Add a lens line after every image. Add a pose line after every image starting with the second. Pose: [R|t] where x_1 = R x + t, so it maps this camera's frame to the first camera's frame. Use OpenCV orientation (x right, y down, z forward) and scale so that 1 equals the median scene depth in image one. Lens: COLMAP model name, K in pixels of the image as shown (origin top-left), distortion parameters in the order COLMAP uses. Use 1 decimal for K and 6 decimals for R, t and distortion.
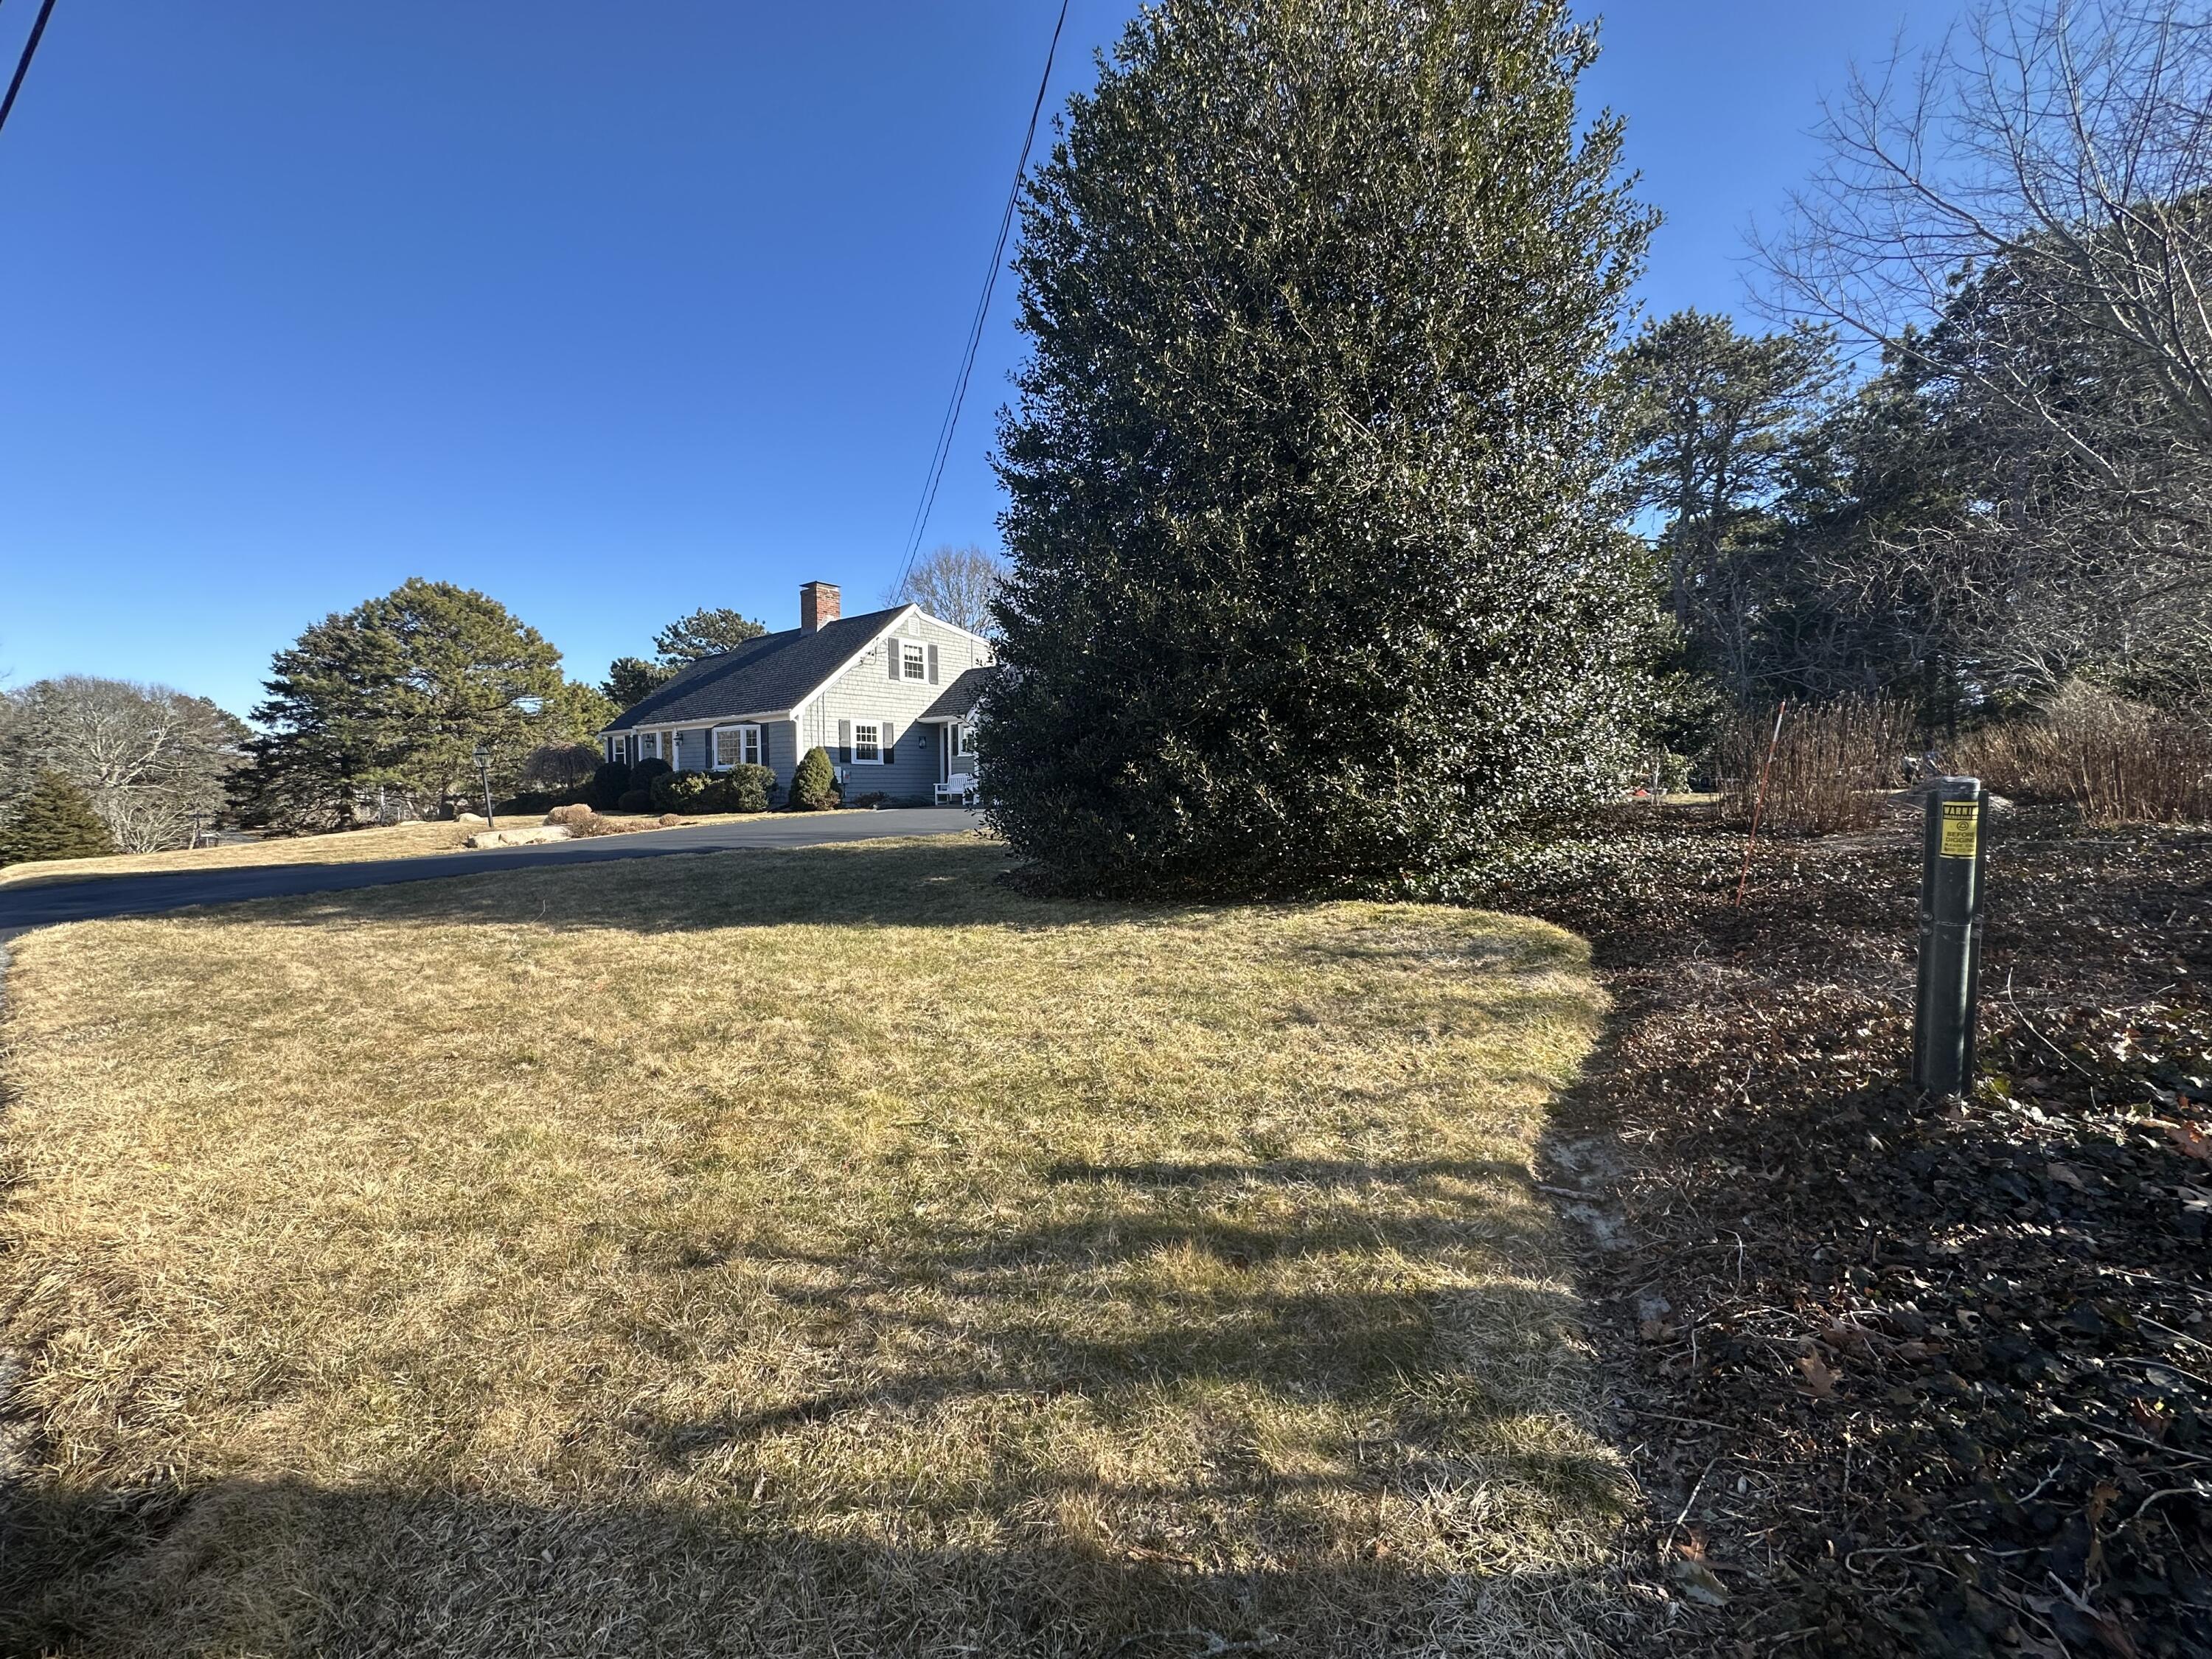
lens RADIAL K [[876.2, 0, 1101.8], [0, 876.2, 834.0], [0, 0, 1]] dist [-0.005484, 0.000508]
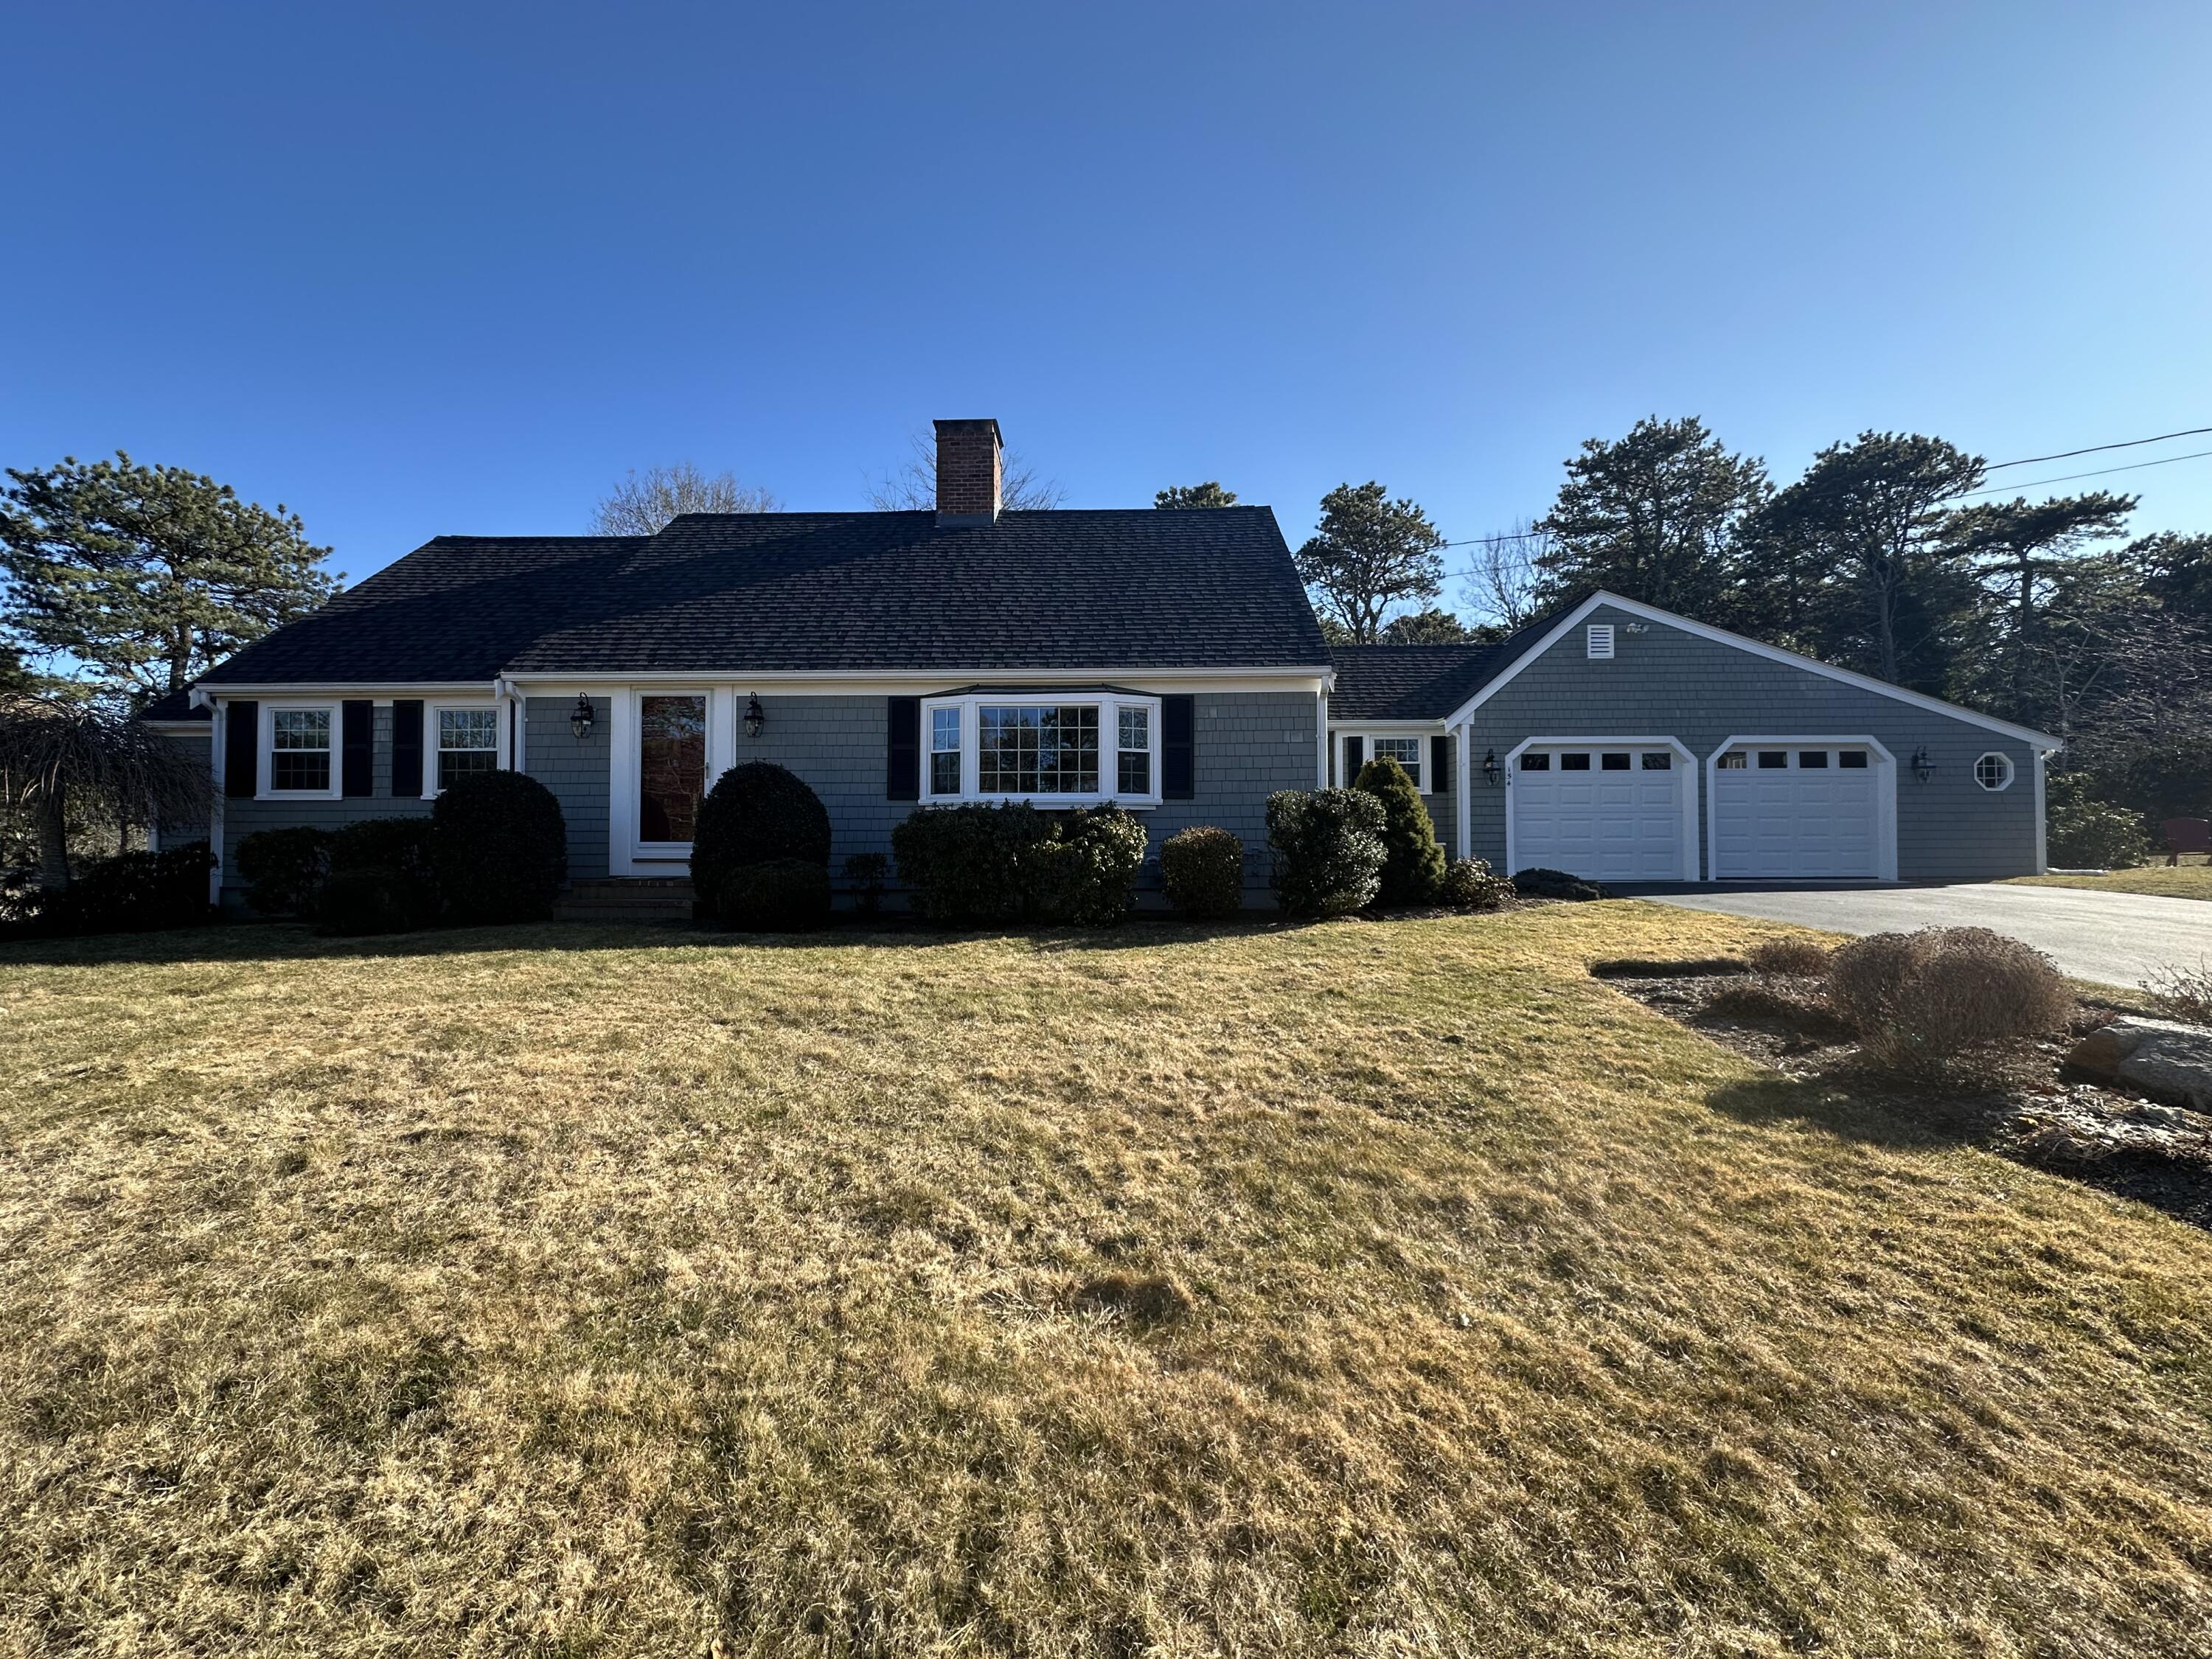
lens RADIAL K [[876.2, 0, 1103.5], [0, 876.2, 834.5], [0, 0, 1]] dist [-0.005484, 0.000508]
pose [[0.790186, 0.011047, 0.612767, -0.571327], [0.032073, 0.997722, -0.059346, -0.032456], [-0.612027, 0.066548, 0.788032, 0.603582]]
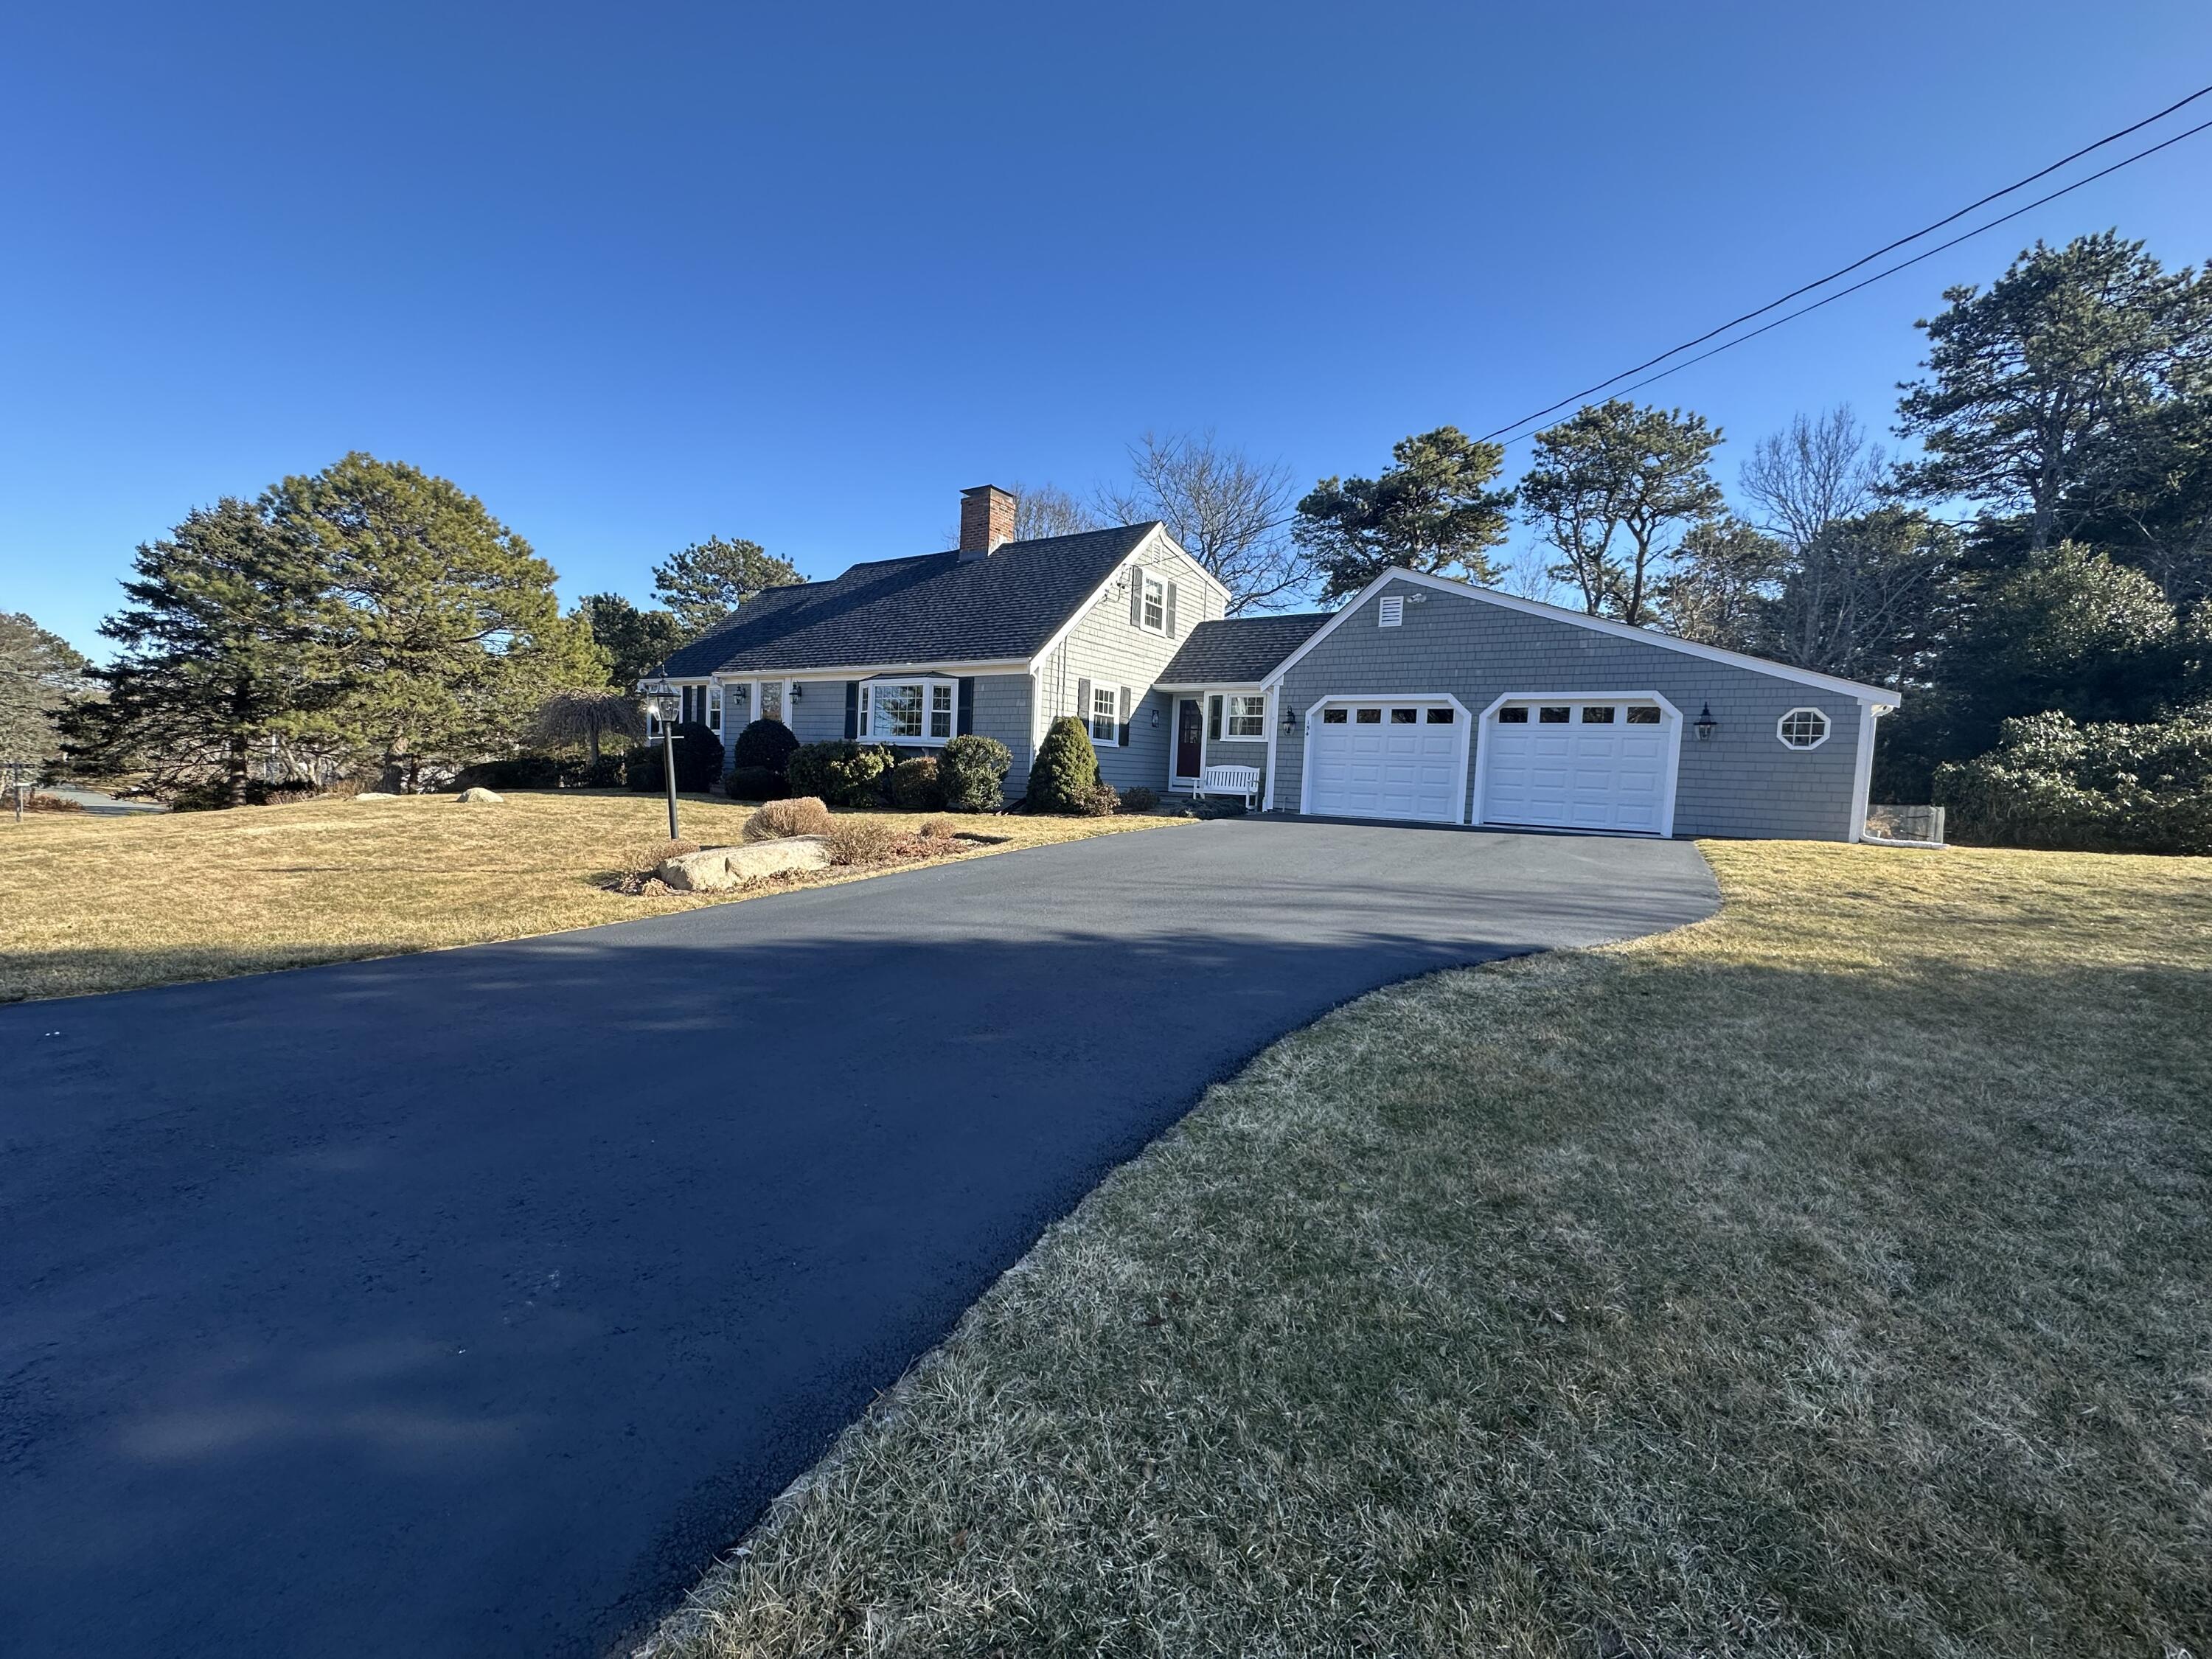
lens RADIAL K [[876.2, 0, 1099.5], [0, 876.2, 836.7], [0, 0, 1]] dist [-0.005484, 0.000508]
pose [[0.994411, 0.041845, 0.096928, -0.295905], [-0.043556, 0.998929, 0.015606, -0.016003], [-0.096171, -0.019740, 0.995169, 0.272533]]
